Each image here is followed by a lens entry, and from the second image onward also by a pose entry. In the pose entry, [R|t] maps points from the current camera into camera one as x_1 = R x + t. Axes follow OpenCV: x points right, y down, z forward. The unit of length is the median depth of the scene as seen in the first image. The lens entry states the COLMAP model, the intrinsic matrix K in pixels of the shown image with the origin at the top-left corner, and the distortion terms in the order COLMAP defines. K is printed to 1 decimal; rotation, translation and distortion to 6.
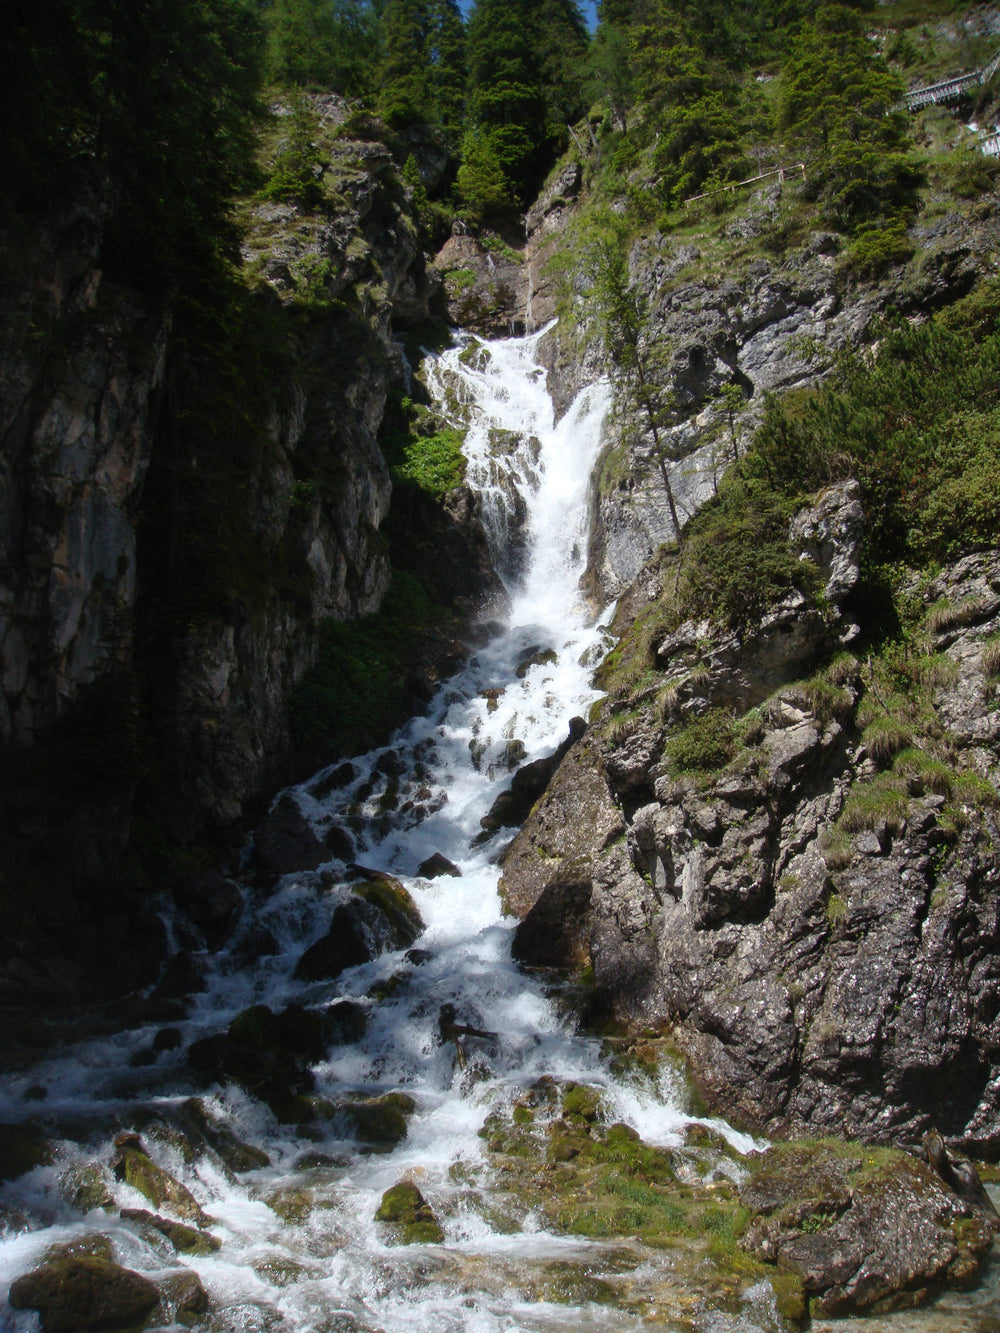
lens RADIAL K [[1301.5, 0, 499.8], [0, 1301.5, 659.4], [0, 0, 1]] dist [-0.133378, 0.000000]
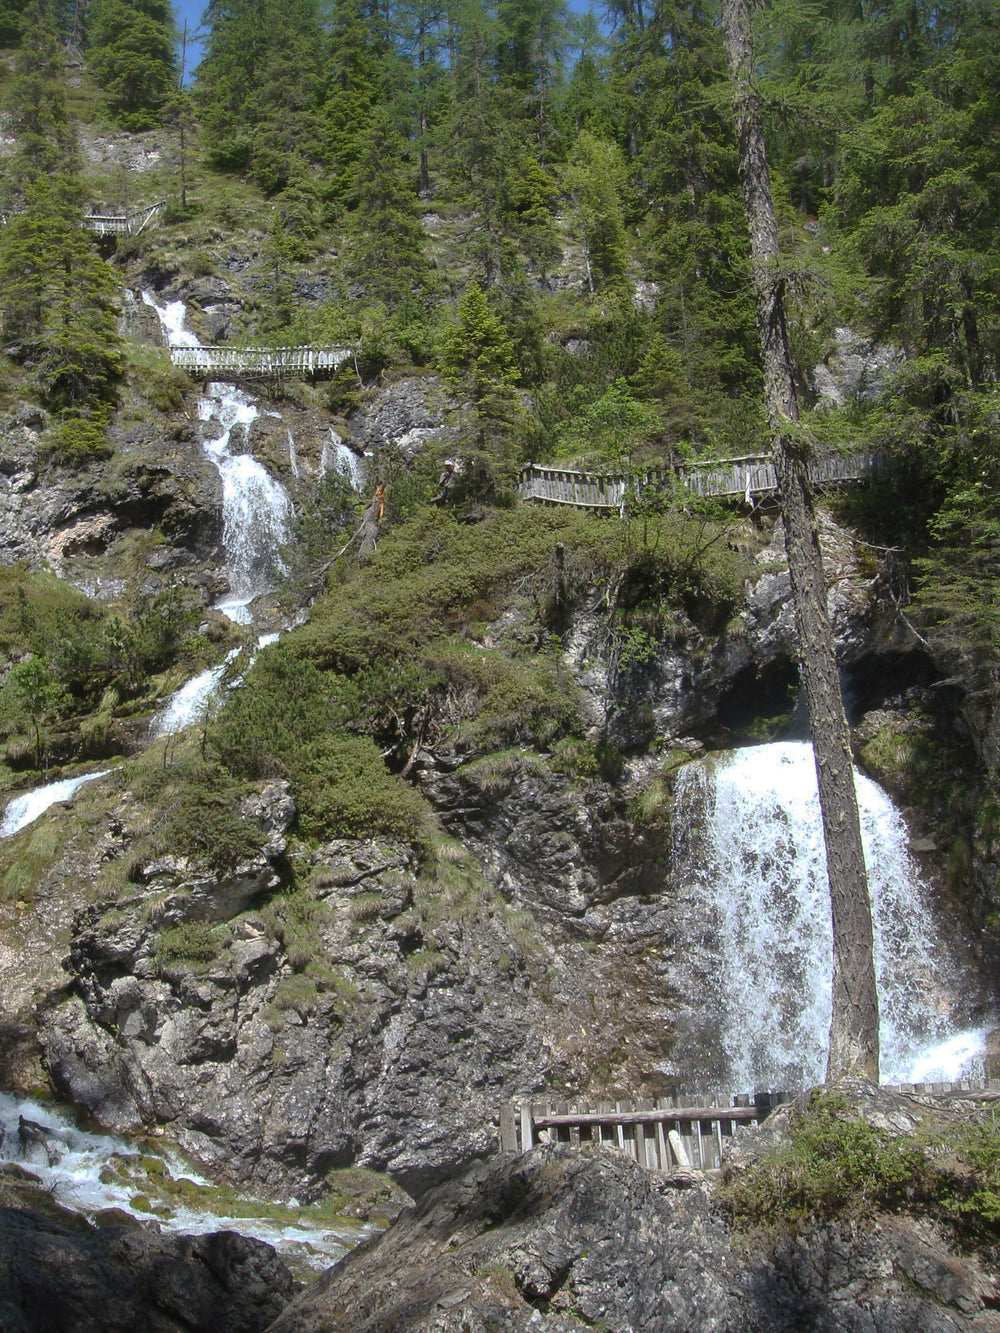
lens RADIAL K [[1301.5, 0, 502.5], [0, 1301.5, 669.4], [0, 0, 1]] dist [-0.133378, 0.000000]
pose [[0.757616, 0.229657, 0.610963, -0.567238], [-0.150999, 0.972330, -0.178249, -0.034808], [-0.634994, 0.042790, 0.771331, -0.419073]]
